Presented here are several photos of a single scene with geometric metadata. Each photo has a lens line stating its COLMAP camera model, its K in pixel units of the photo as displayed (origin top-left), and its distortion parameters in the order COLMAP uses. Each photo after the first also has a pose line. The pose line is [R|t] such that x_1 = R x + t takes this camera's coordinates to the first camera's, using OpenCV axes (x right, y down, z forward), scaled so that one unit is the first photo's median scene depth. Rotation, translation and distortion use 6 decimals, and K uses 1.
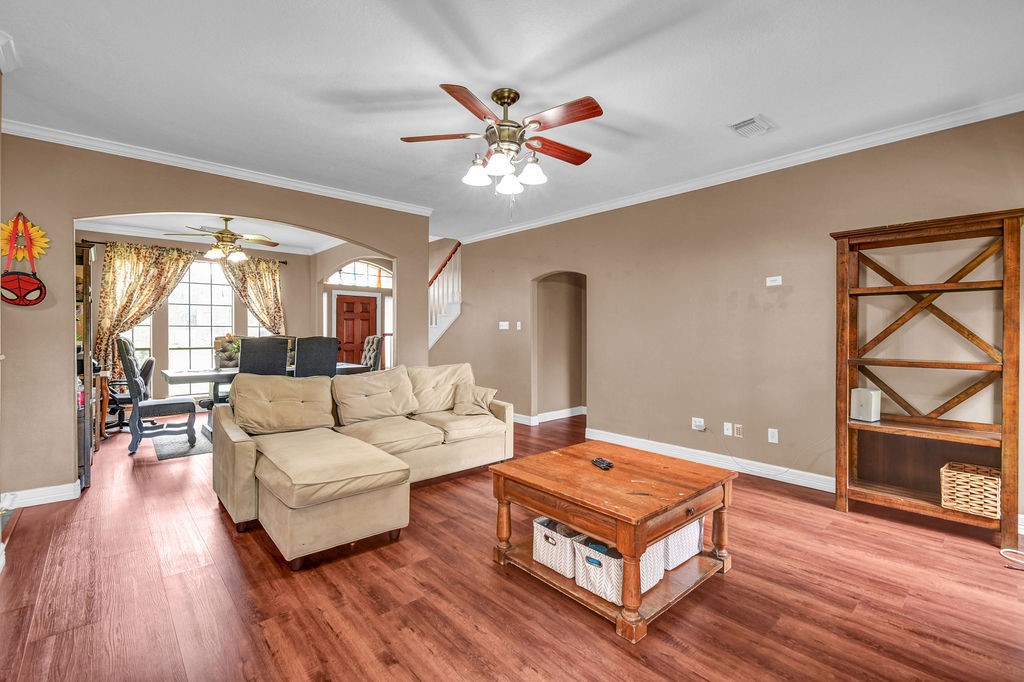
lens RADIAL K [[456.0, 0, 513.4], [0, 456.0, 333.9], [0, 0, 1]] dist [0.002646, -0.003490]
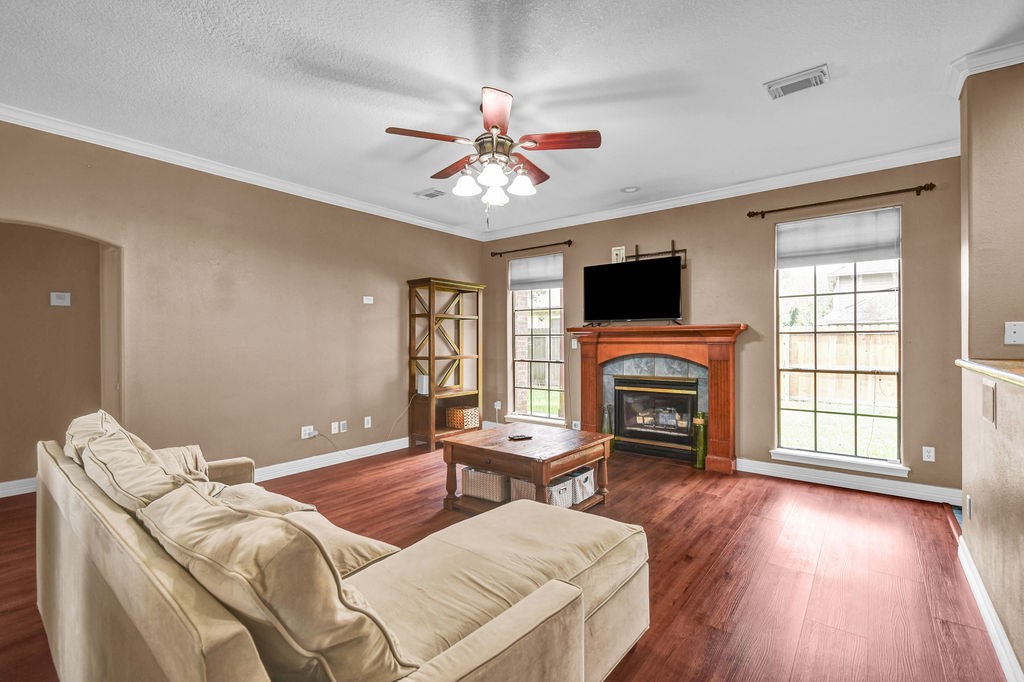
lens RADIAL K [[456.0, 0, 509.9], [0, 456.0, 340.6], [0, 0, 1]] dist [0.002646, -0.003490]
pose [[-0.164050, -0.000469, 0.986452, -0.875759], [0.005045, 0.999986, 0.001314, -0.002846], [-0.986439, 0.005192, -0.164045, 0.964131]]
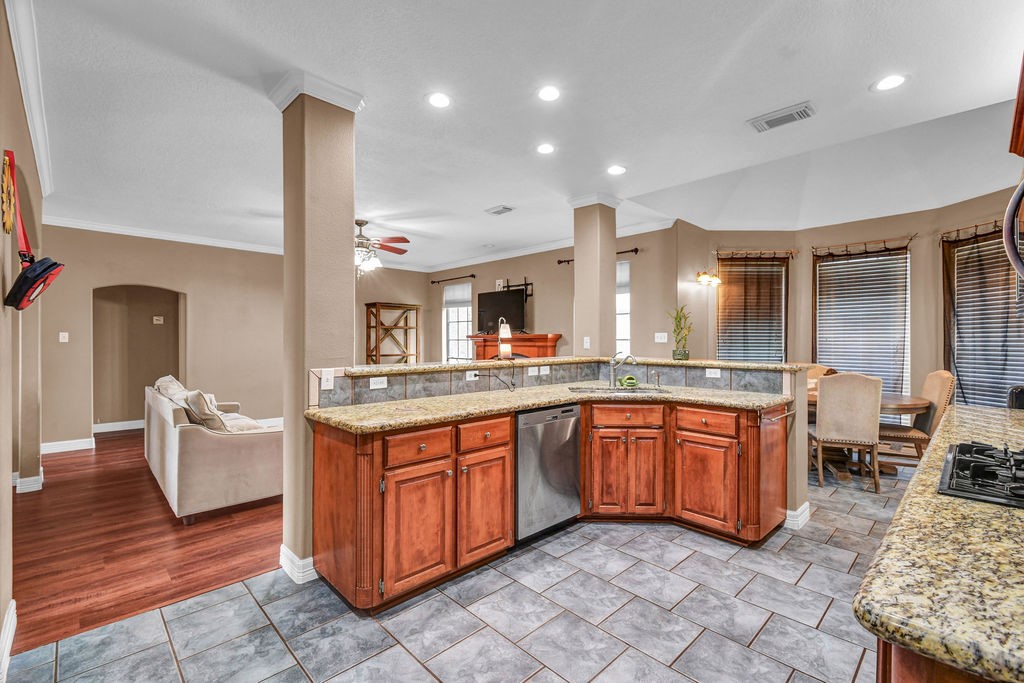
lens RADIAL K [[456.0, 0, 506.5], [0, 456.0, 342.9], [0, 0, 1]] dist [0.002646, -0.003490]
pose [[-0.026550, -0.007684, 0.999618, -1.657737], [0.003545, 0.999963, 0.007780, -0.022354], [-0.999641, 0.003750, -0.026522, 0.375459]]
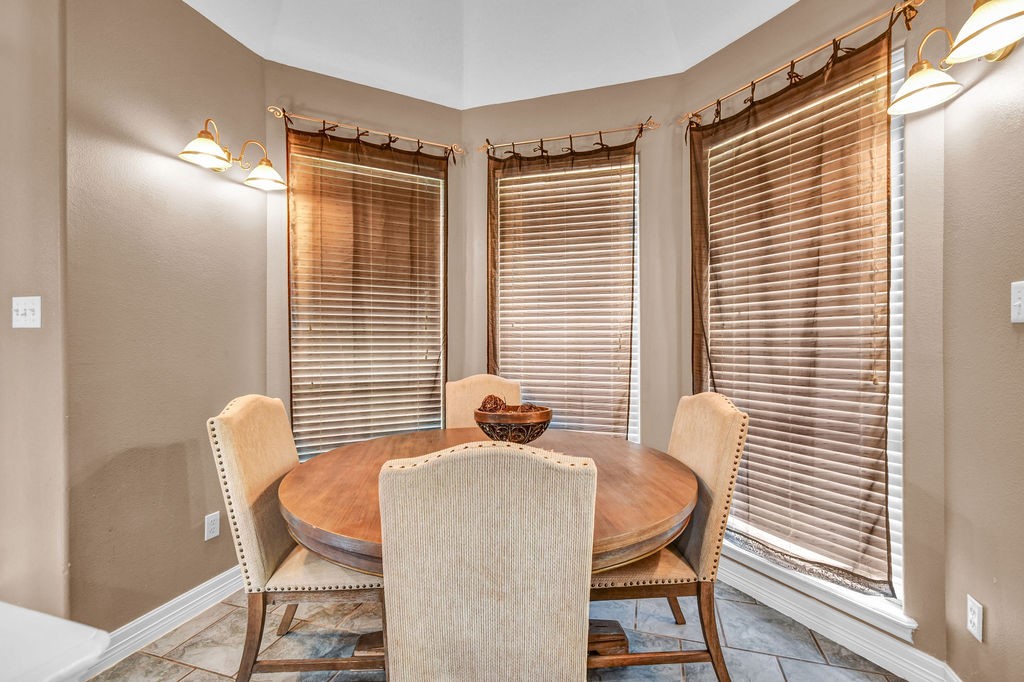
lens RADIAL K [[456.0, 0, 514.2], [0, 456.0, 346.3], [0, 0, 1]] dist [0.002646, -0.003490]
pose [[-0.507410, -0.014278, 0.861586, -0.745638], [0.005617, 0.999787, 0.019876, 0.003269], [-0.861686, 0.014925, -0.507222, -0.419724]]
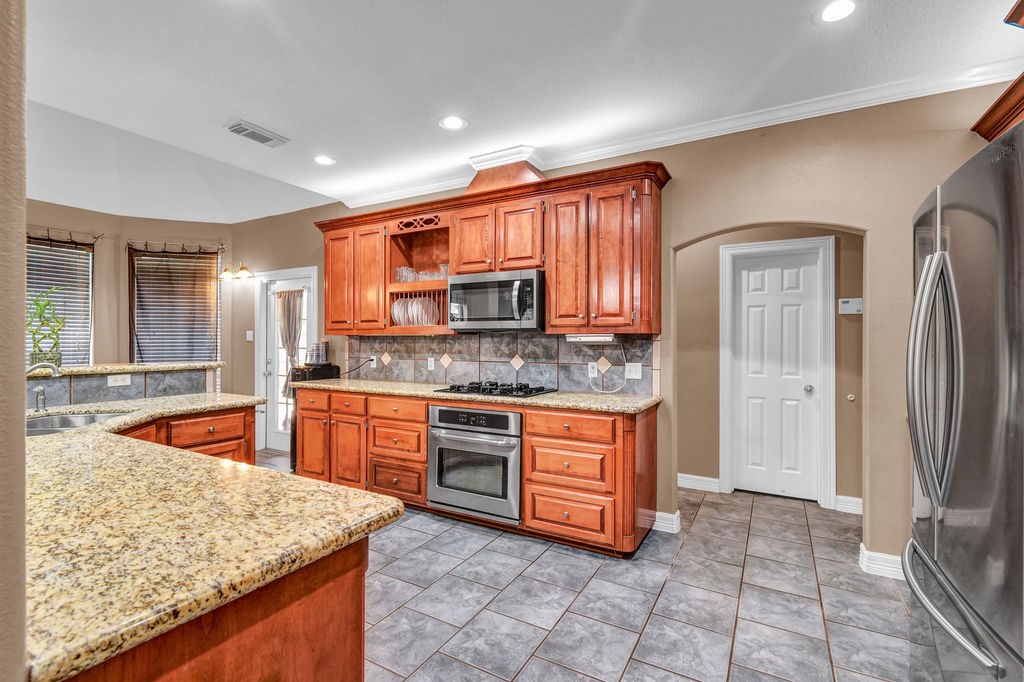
lens RADIAL K [[456.0, 0, 514.1], [0, 456.0, 341.5], [0, 0, 1]] dist [0.002646, -0.003490]
pose [[-0.949249, -0.001159, -0.314524, -1.023783], [-0.004658, 0.999935, 0.010375, -0.024853], [0.314492, 0.011313, -0.949193, 0.886773]]
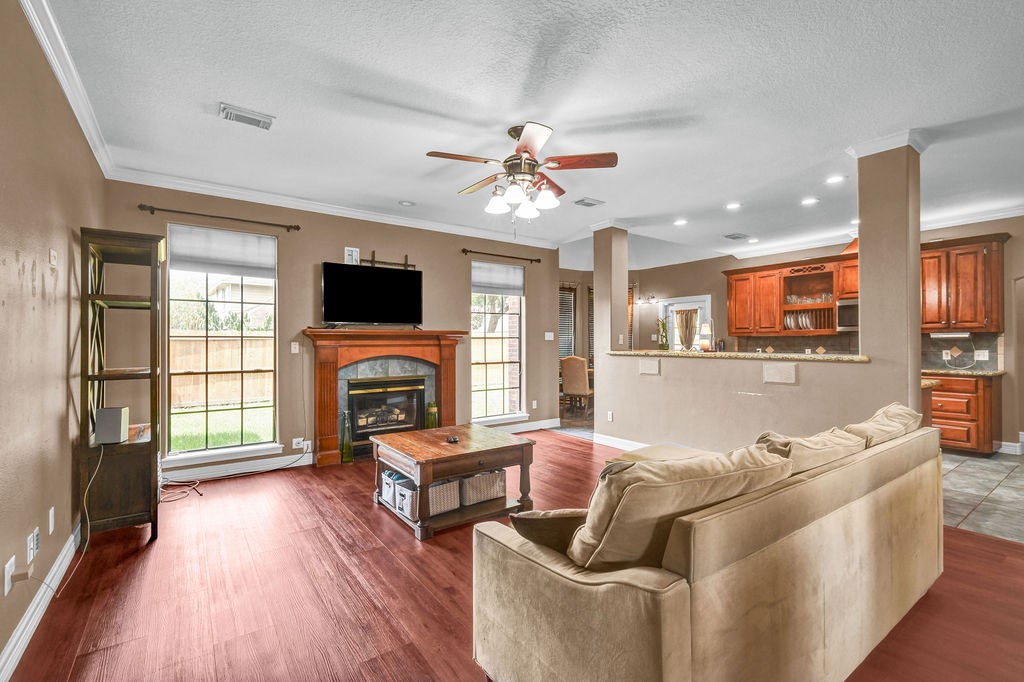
lens RADIAL K [[456.0, 0, 518.1], [0, 456.0, 340.6], [0, 0, 1]] dist [0.002646, -0.003490]
pose [[-0.995178, 0.002268, 0.098062, -0.111724], [0.002295, 0.999997, 0.000168, -0.008173], [-0.098061, 0.000392, -0.995180, 1.789721]]
